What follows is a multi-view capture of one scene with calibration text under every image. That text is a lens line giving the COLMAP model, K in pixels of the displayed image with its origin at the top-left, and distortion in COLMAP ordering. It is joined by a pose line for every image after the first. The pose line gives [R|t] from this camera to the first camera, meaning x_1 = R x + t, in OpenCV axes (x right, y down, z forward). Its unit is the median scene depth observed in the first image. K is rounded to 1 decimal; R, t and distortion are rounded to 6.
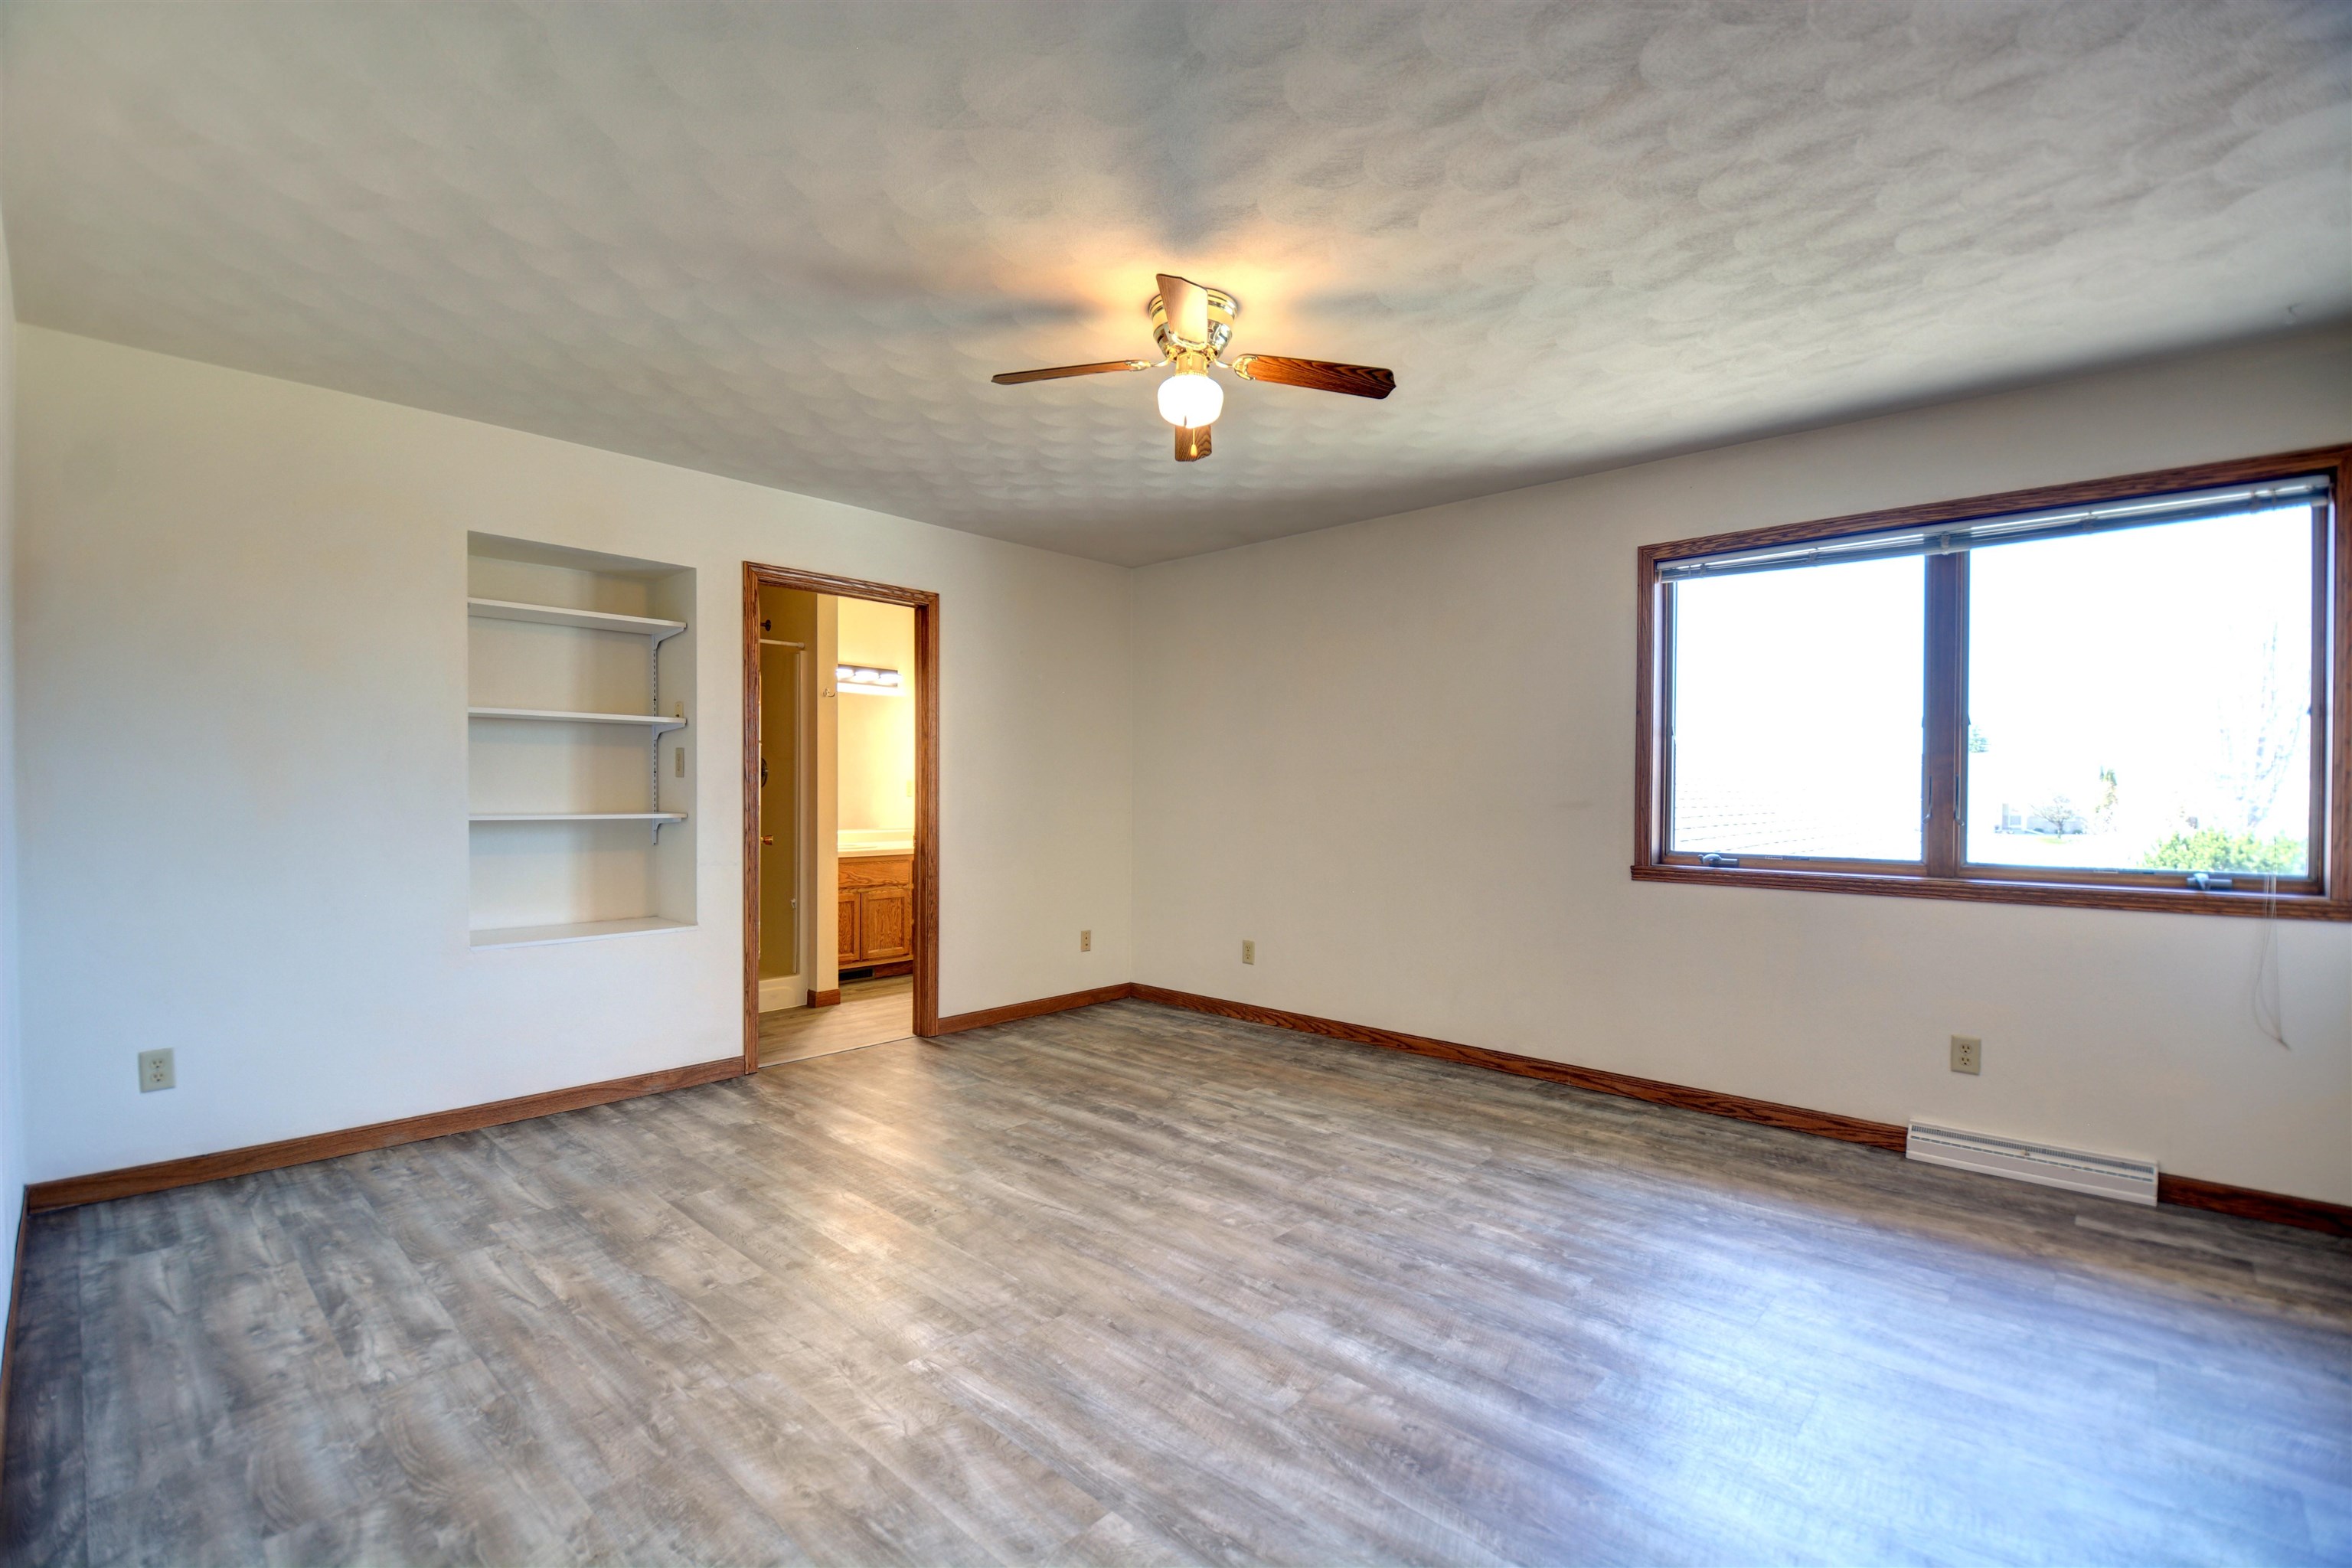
lens RADIAL K [[1031.3, 0, 1169.7], [0, 1031.3, 784.0], [0, 0, 1]] dist [0.011291, -0.018675]
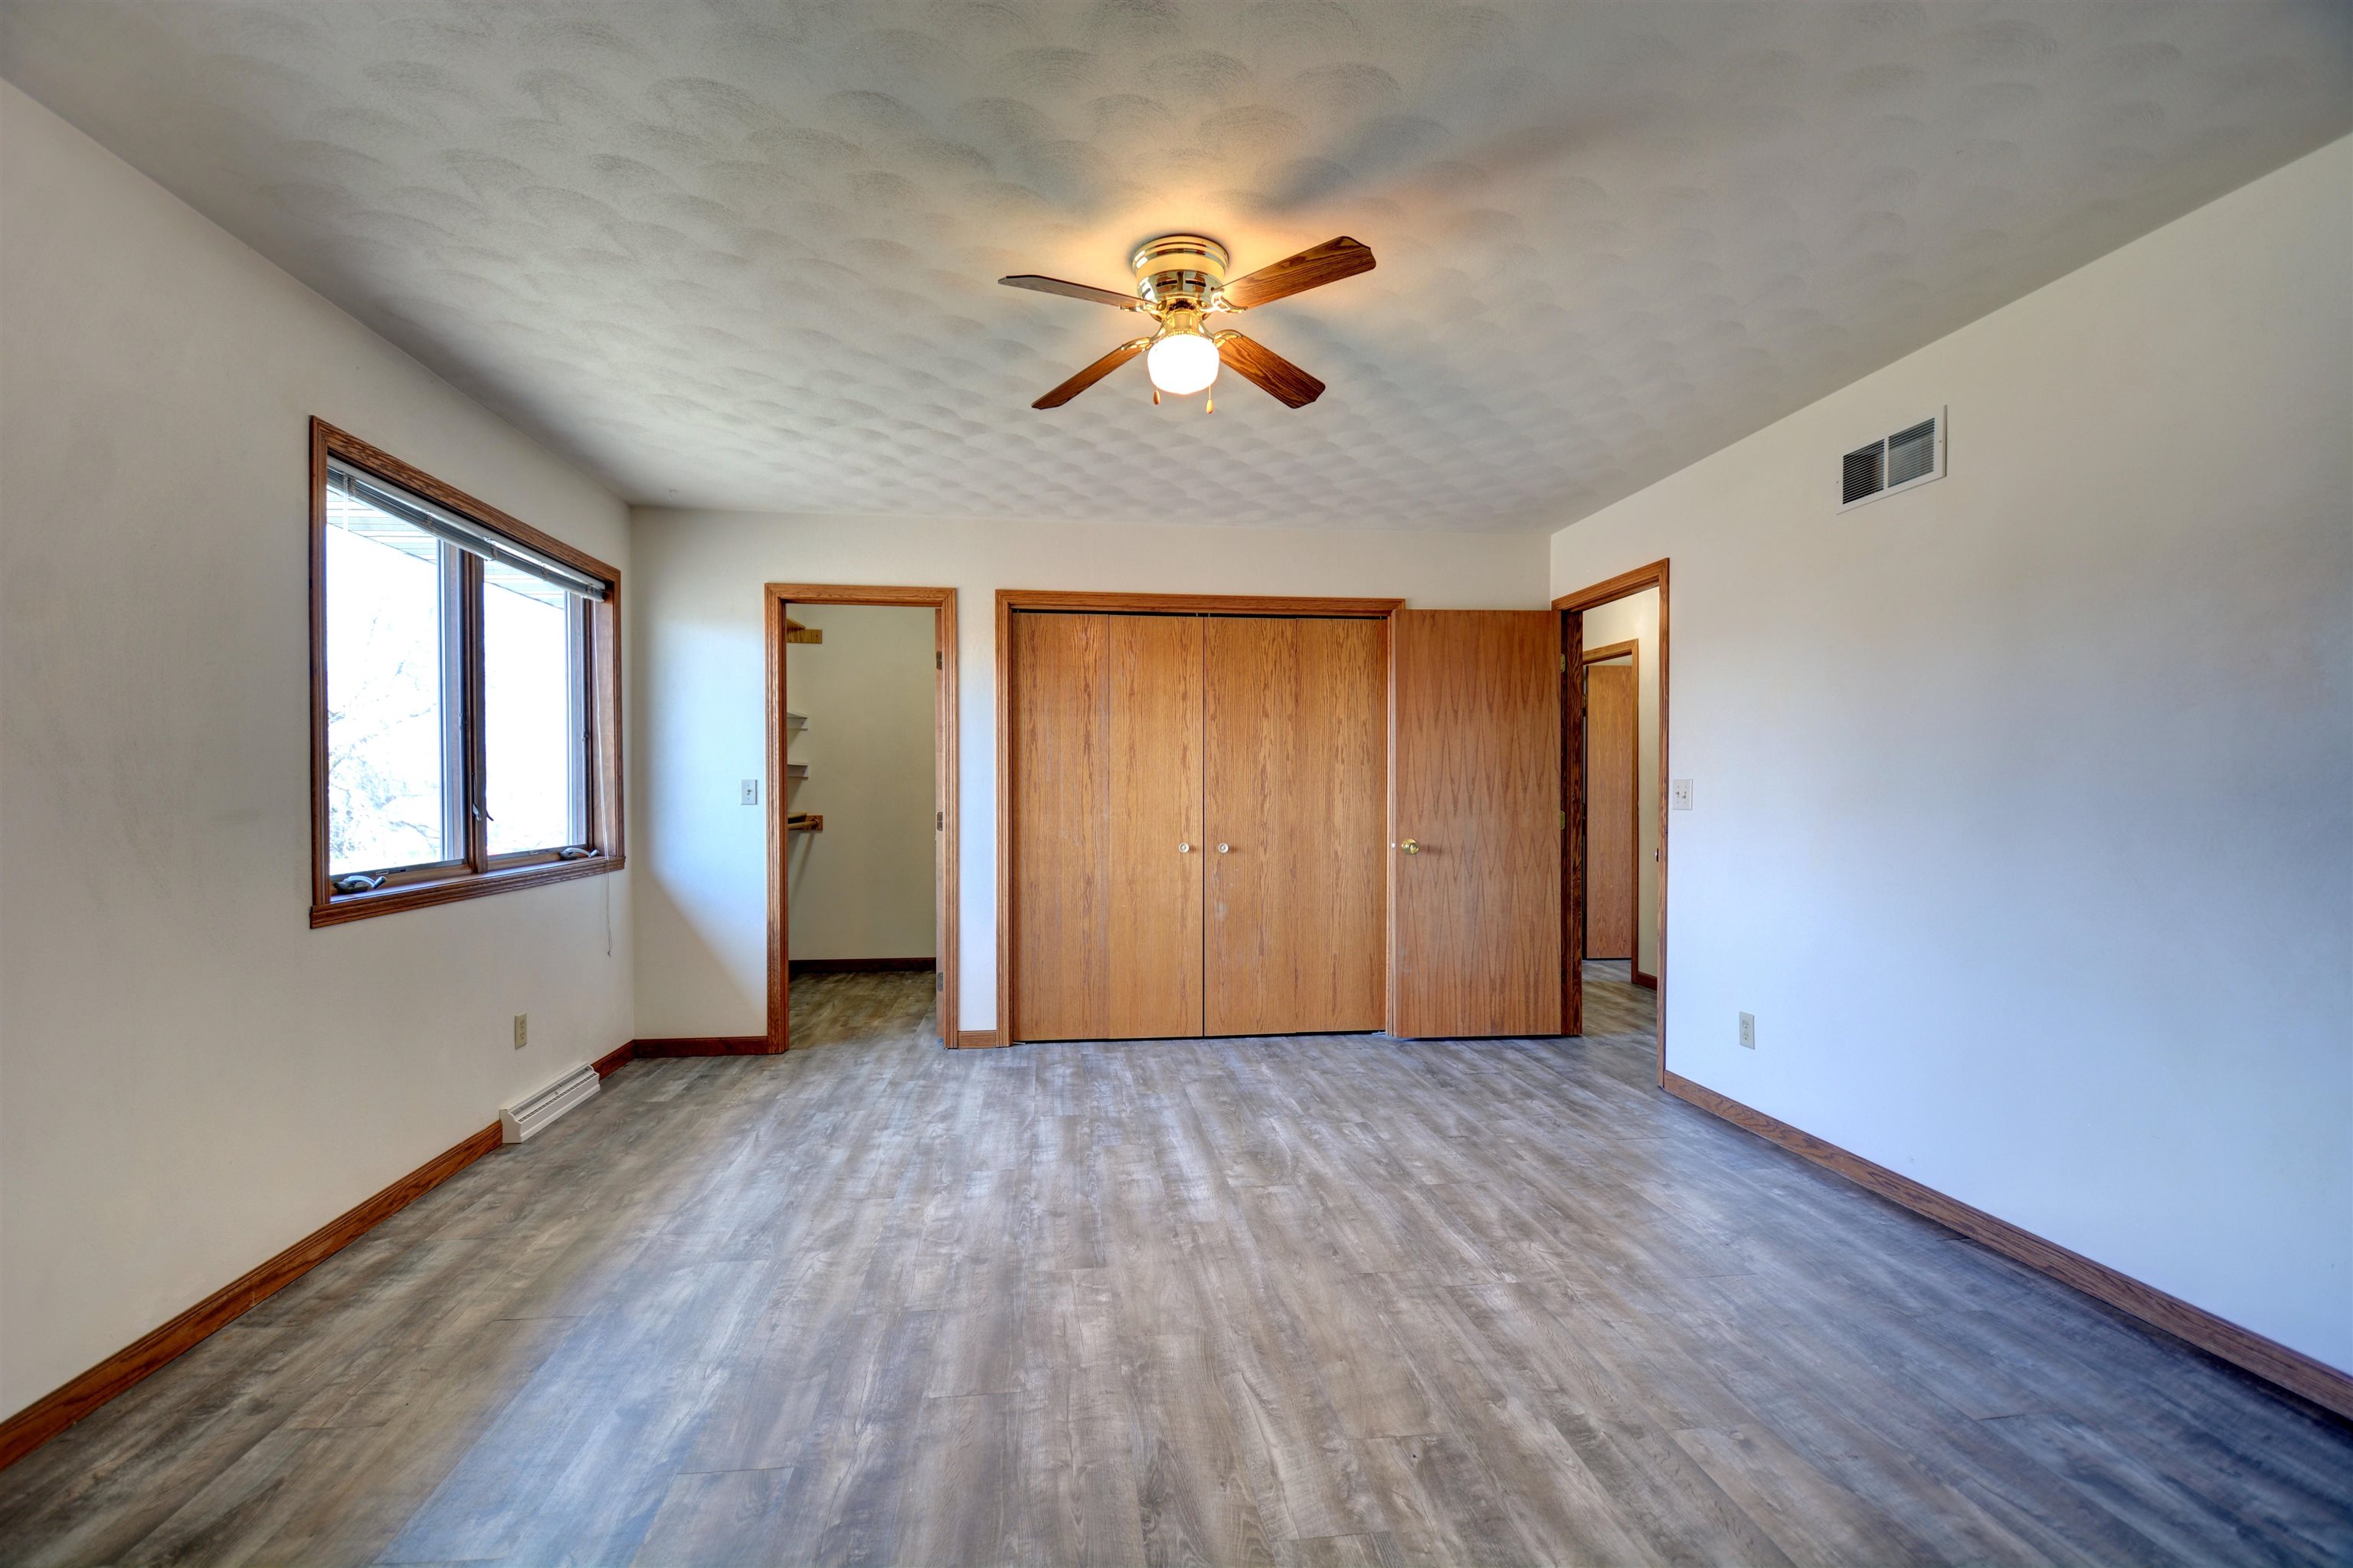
lens RADIAL K [[1031.8, 0, 1166.9], [0, 1031.8, 785.4], [0, 0, 1]] dist [0.011291, -0.018675]
pose [[-0.762865, -0.003394, 0.646549, -0.496115], [-0.005888, 0.999981, -0.001698, 0.001322], [-0.646531, -0.005102, -0.762871, 1.511209]]
